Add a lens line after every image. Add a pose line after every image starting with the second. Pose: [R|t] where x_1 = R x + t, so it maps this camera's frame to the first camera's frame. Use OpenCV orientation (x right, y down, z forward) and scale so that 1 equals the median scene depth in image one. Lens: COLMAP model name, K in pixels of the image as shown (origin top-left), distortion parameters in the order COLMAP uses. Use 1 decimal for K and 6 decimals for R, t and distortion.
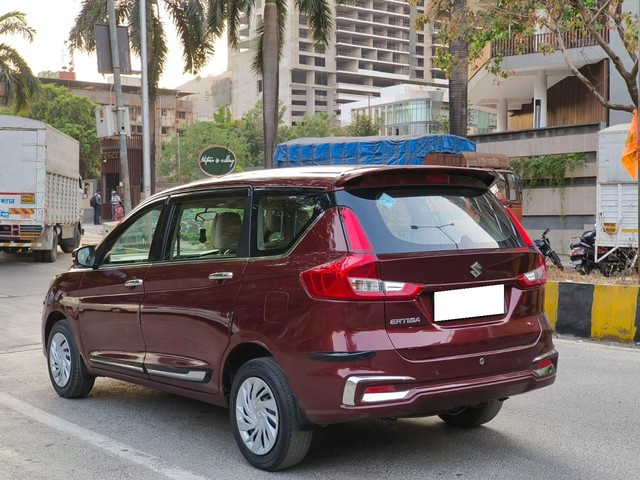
lens RADIAL K [[924.3, 0, 320.0], [0, 924.3, 240.0], [0, 0, 1]] dist [0.275955, -0.882527]
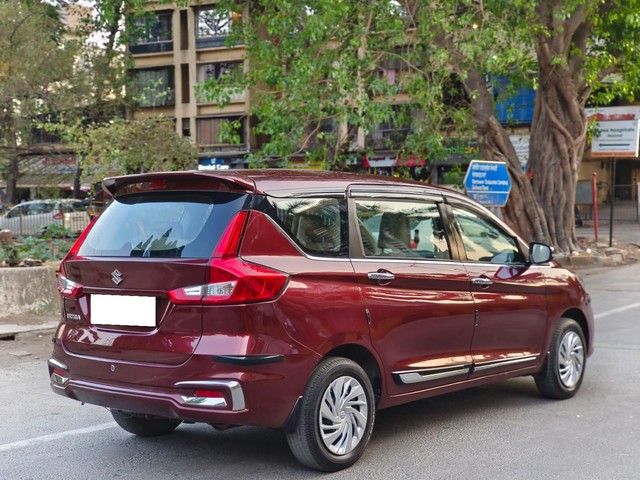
lens RADIAL K [[924.3, 0, 320.0], [0, 924.3, 240.0], [0, 0, 1]] dist [0.275955, -0.882527]
pose [[0.191160, 0.032270, -0.981028, 1.160578], [-0.013691, 0.999450, 0.030209, -0.040643], [0.981463, 0.007657, 0.191496, 0.986930]]
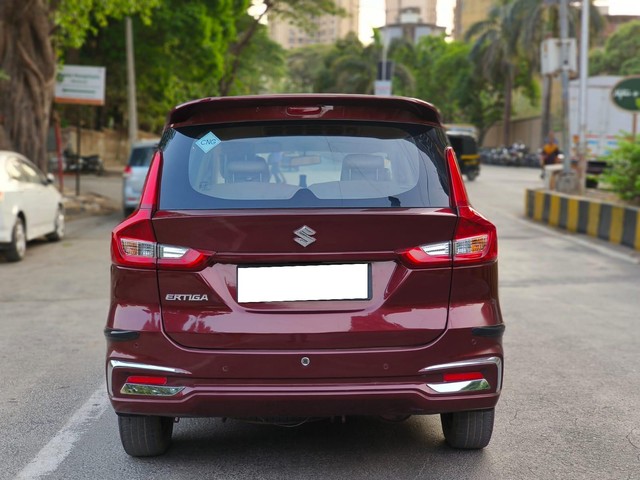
lens RADIAL K [[924.3, 0, 320.0], [0, 924.3, 240.0], [0, 0, 1]] dist [0.275955, -0.882527]
pose [[0.798181, 0.059453, -0.599477, 0.591534], [-0.022450, 0.997362, 0.069023, -0.015547], [0.601999, -0.041635, 0.797410, 0.413153]]
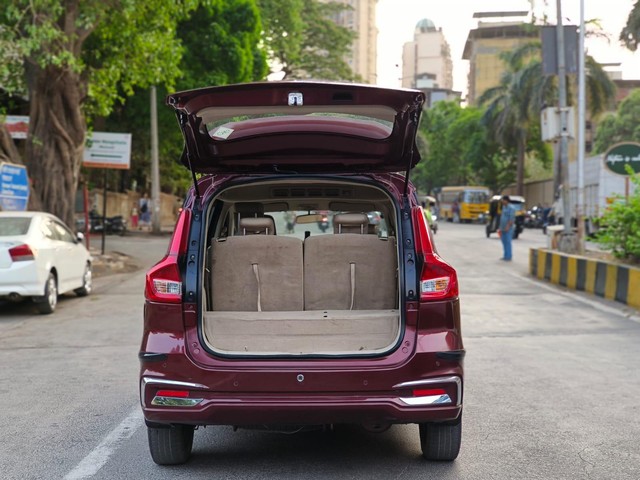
lens RADIAL K [[924.3, 0, 320.0], [0, 924.3, 240.0], [0, 0, 1]] dist [0.275955, -0.882527]
pose [[0.785916, 0.021151, -0.617971, 0.716758], [-0.023921, 0.999707, 0.003795, -0.008200], [0.617870, 0.011800, 0.786192, 0.288093]]
